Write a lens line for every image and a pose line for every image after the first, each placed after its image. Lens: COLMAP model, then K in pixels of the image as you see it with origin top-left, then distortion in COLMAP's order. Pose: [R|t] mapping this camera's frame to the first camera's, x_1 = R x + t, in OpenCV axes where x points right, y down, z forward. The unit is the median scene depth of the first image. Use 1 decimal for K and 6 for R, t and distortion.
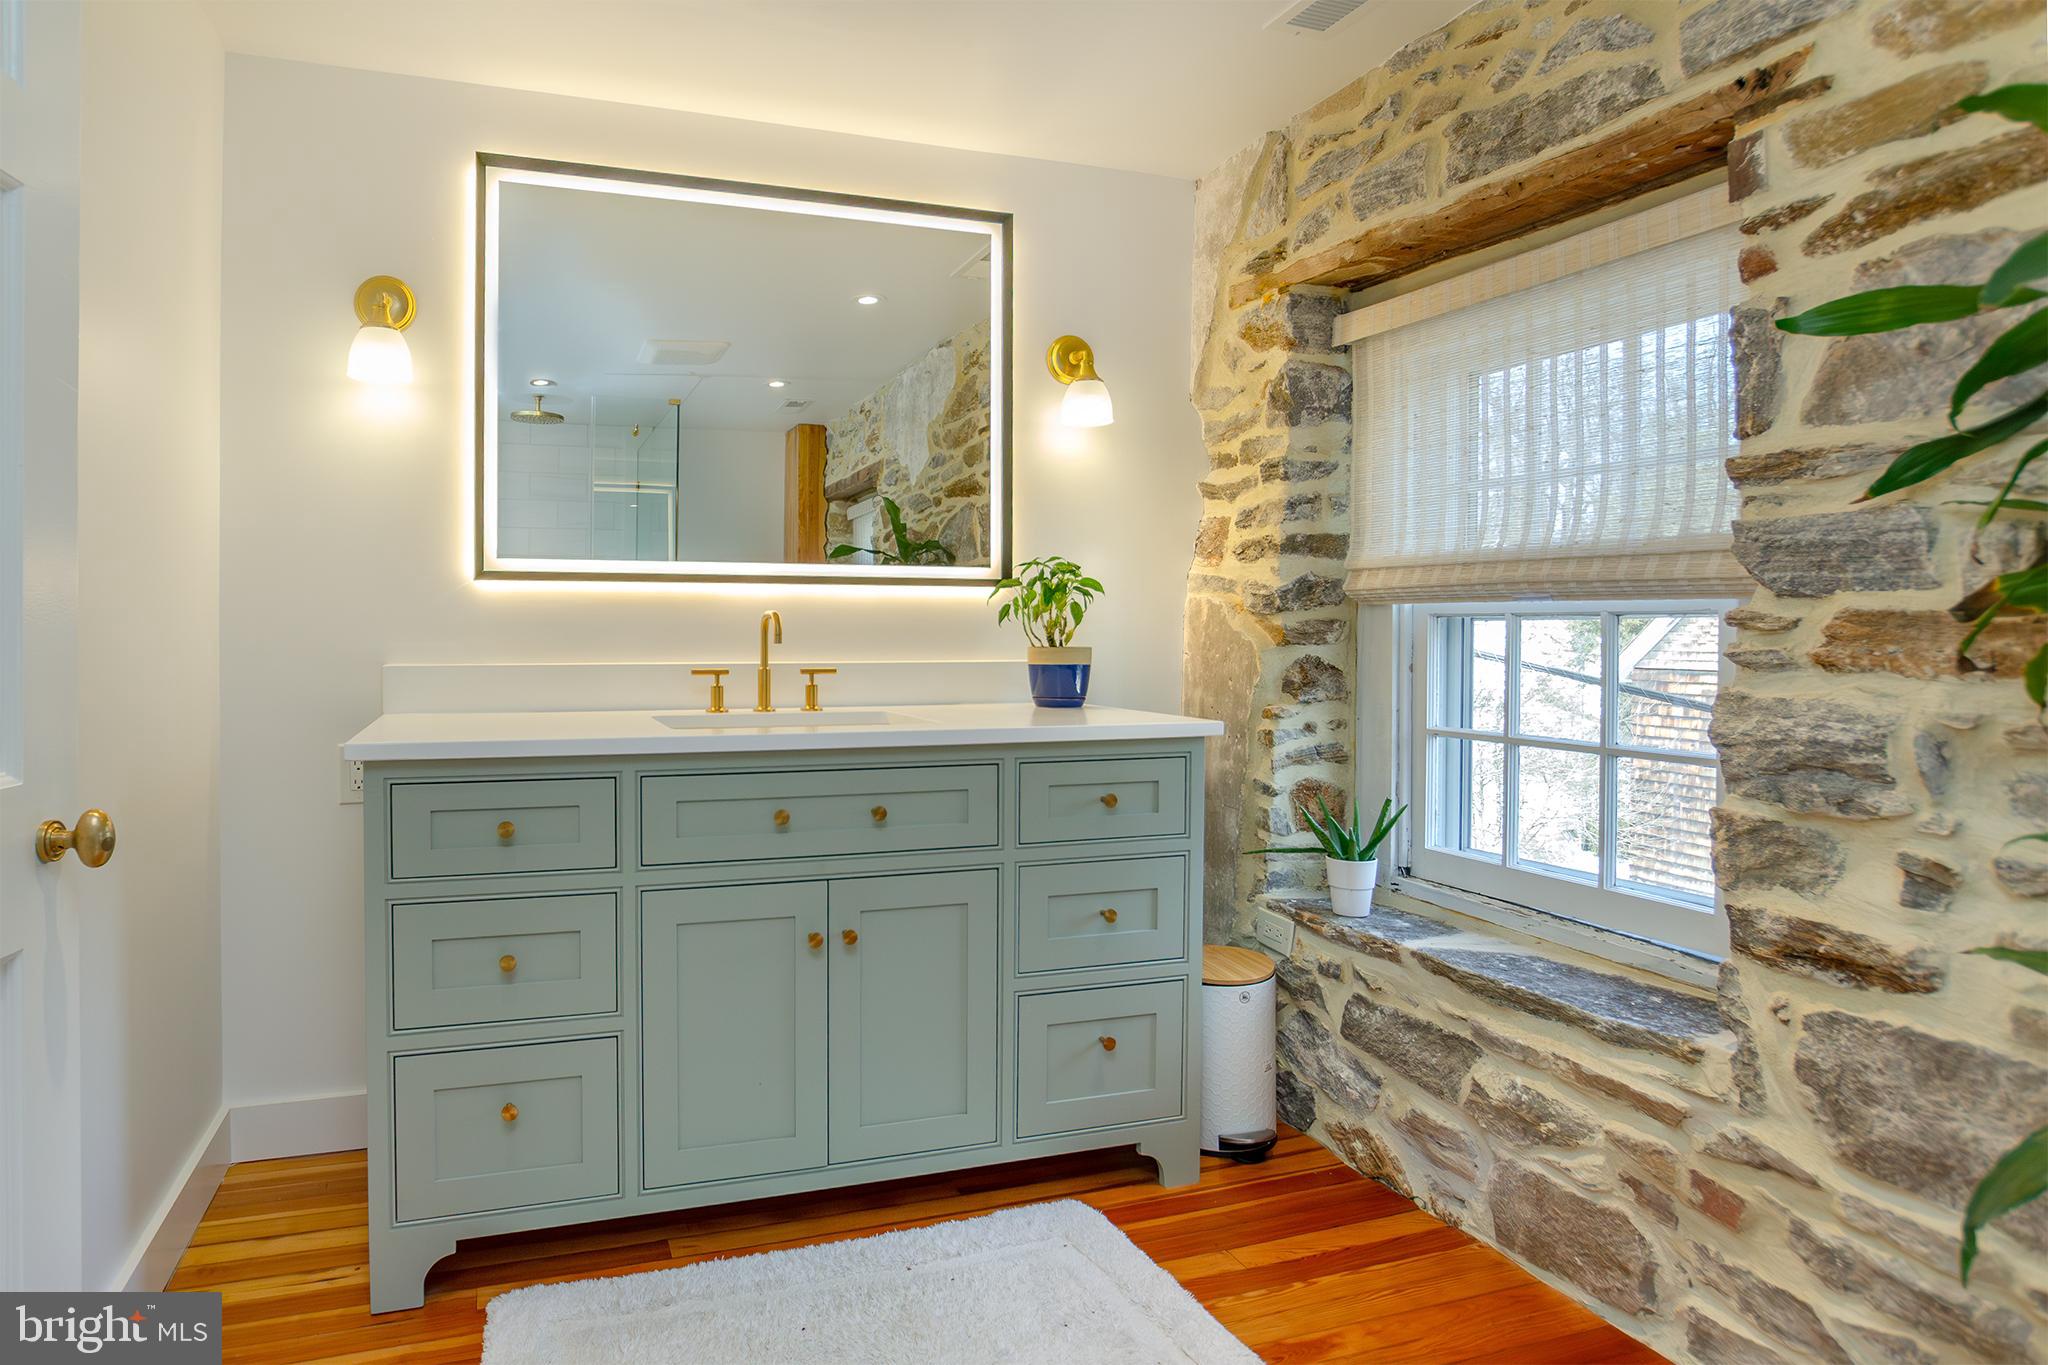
lens RADIAL K [[1131.6, 0, 862.2], [0, 1131.6, 643.4], [0, 0, 1]] dist [-0.032350, 0.016136]
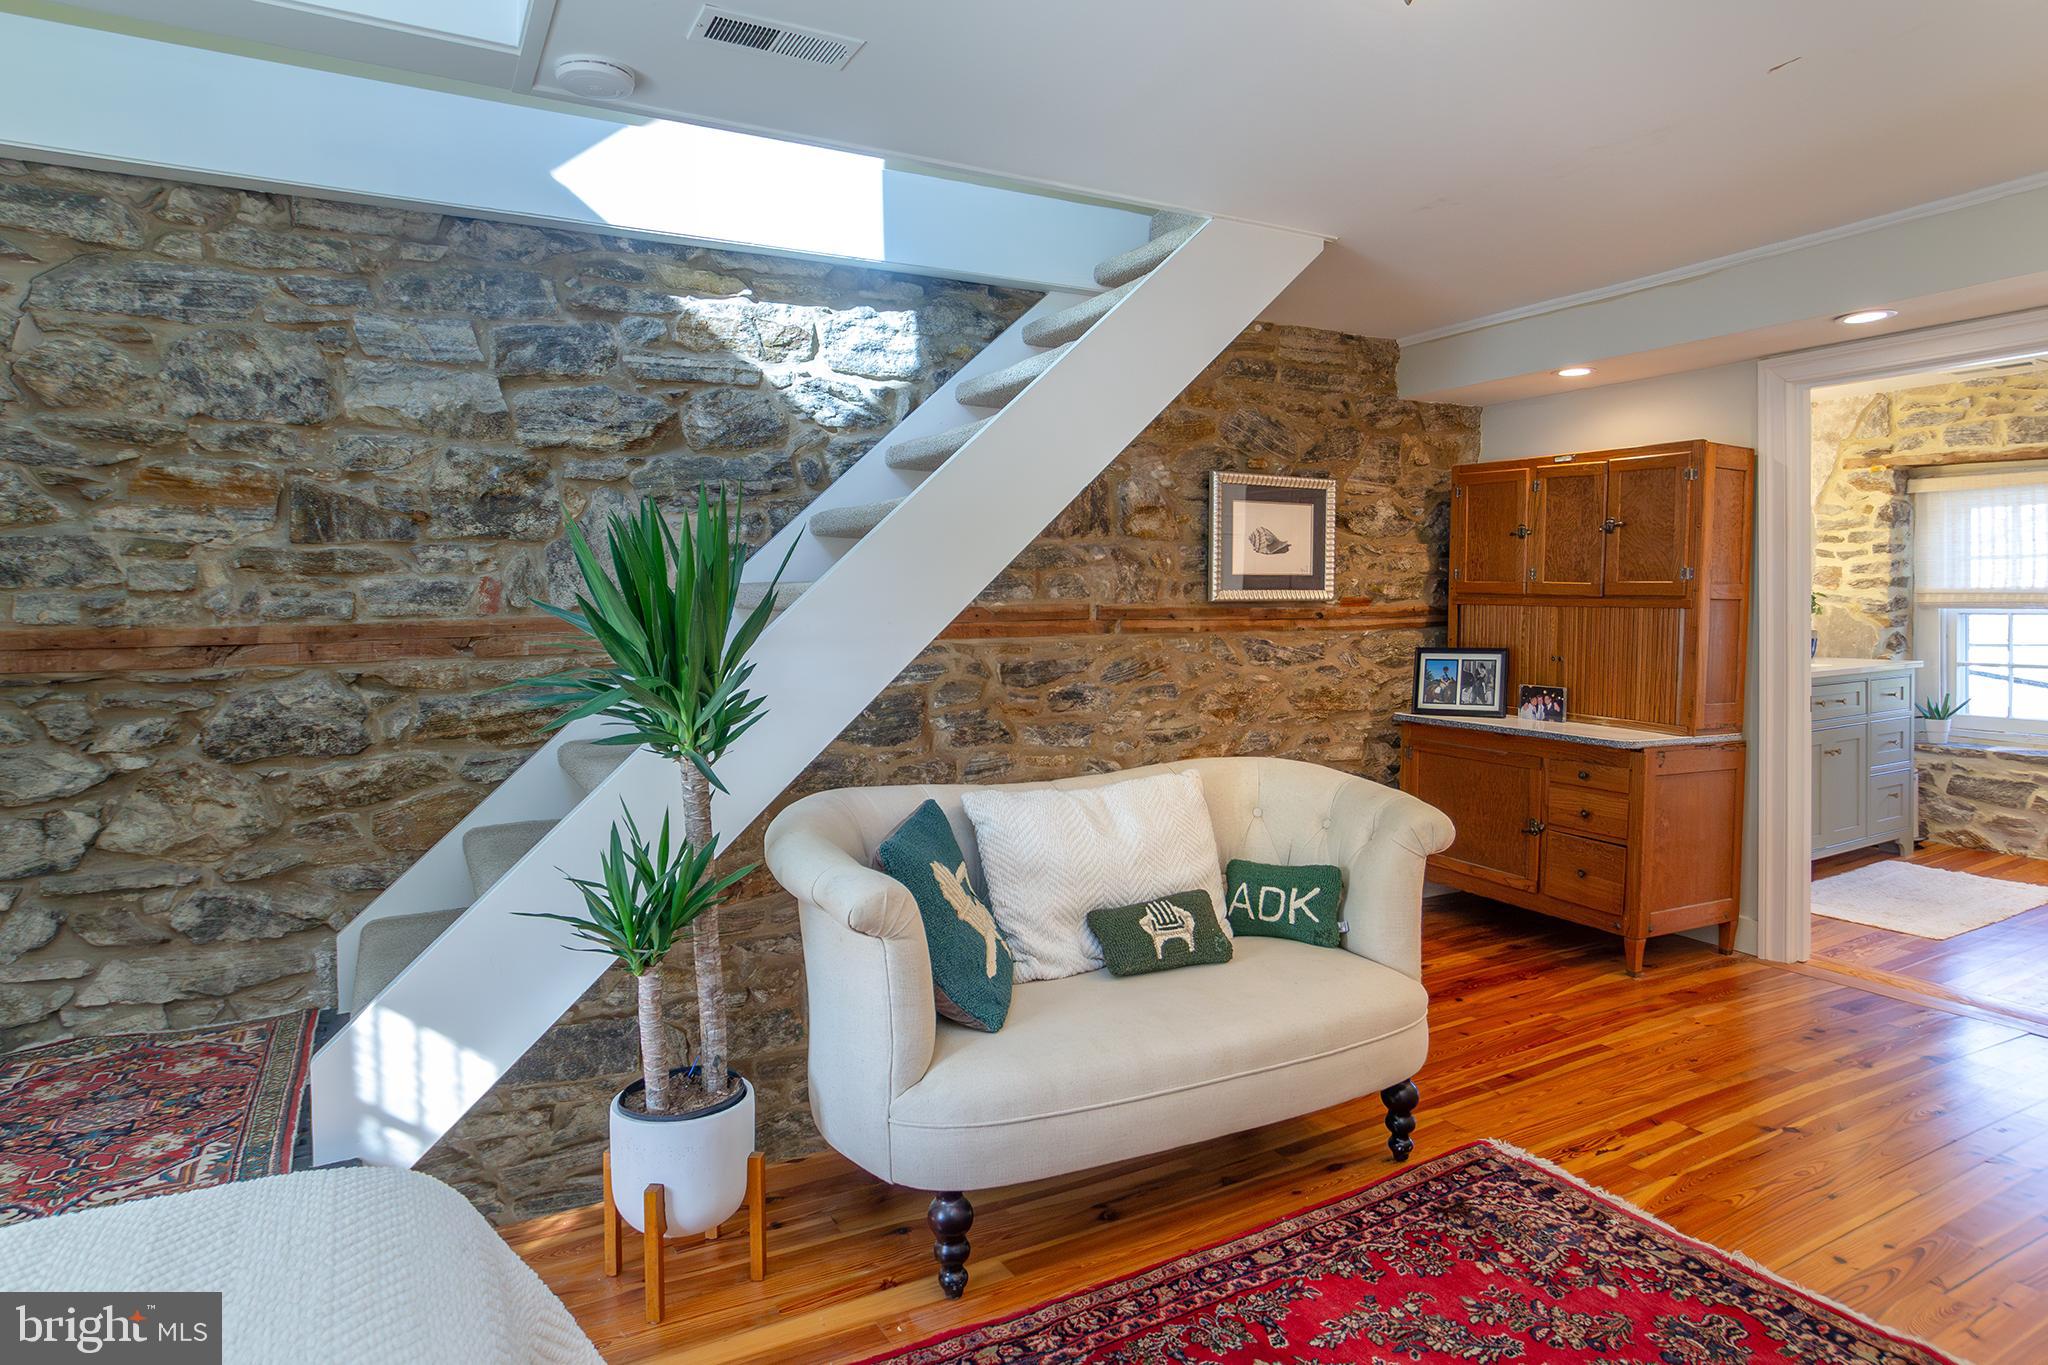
lens RADIAL K [[1135.3, 0, 1019.6], [0, 1135.3, 616.9], [0, 0, 1]] dist [0.002887, 0.002740]
pose [[0.977829, -0.015137, 0.208855, -2.144603], [0.014697, 0.999885, 0.003657, -0.063523], [-0.208887, -0.000506, 0.977940, -1.011924]]
